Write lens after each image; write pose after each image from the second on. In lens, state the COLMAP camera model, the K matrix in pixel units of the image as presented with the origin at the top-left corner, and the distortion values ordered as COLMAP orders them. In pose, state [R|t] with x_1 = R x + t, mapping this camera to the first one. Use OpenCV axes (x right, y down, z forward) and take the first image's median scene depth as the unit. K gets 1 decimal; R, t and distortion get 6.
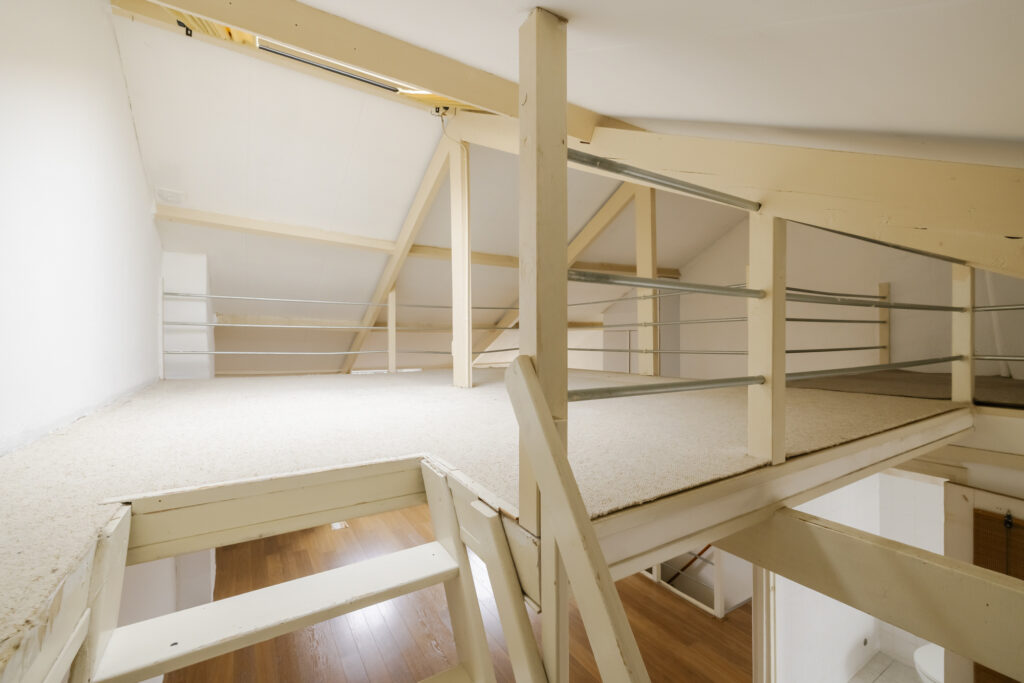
lens RADIAL K [[443.0, 0, 506.1], [0, 443.0, 343.6], [0, 0, 1]] dist [0.020418, -0.000231]
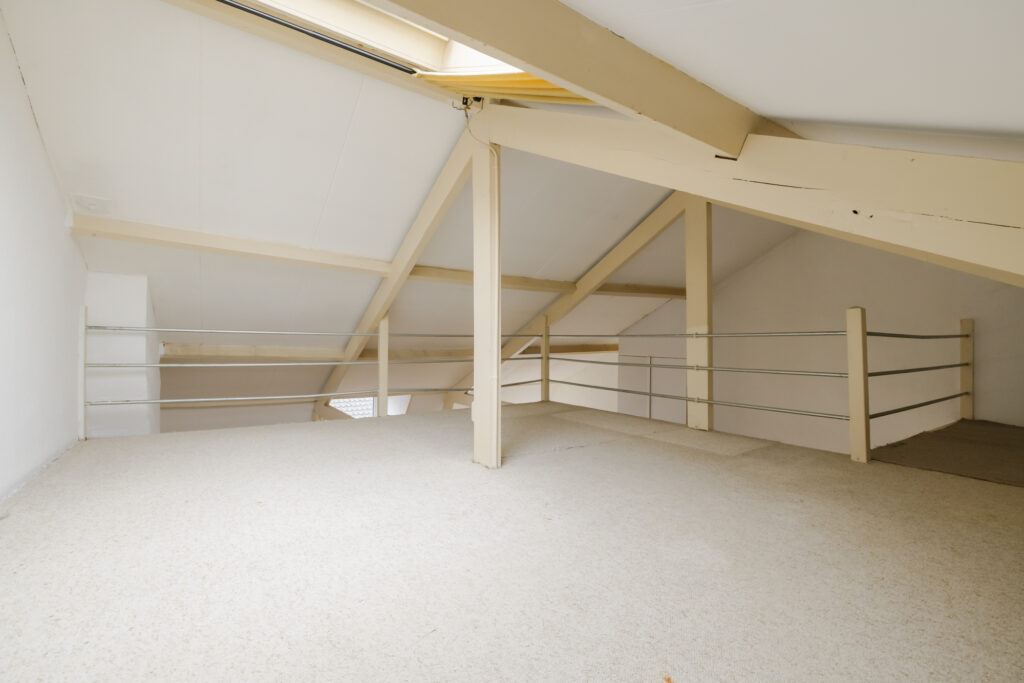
lens RADIAL K [[443.0, 0, 503.2], [0, 443.0, 332.9], [0, 0, 1]] dist [0.020418, -0.000231]
pose [[0.998736, 0.008060, 0.049618, -0.089596], [-0.007433, 0.999890, -0.012807, -0.095653], [-0.049716, 0.012422, 0.998686, 0.192569]]
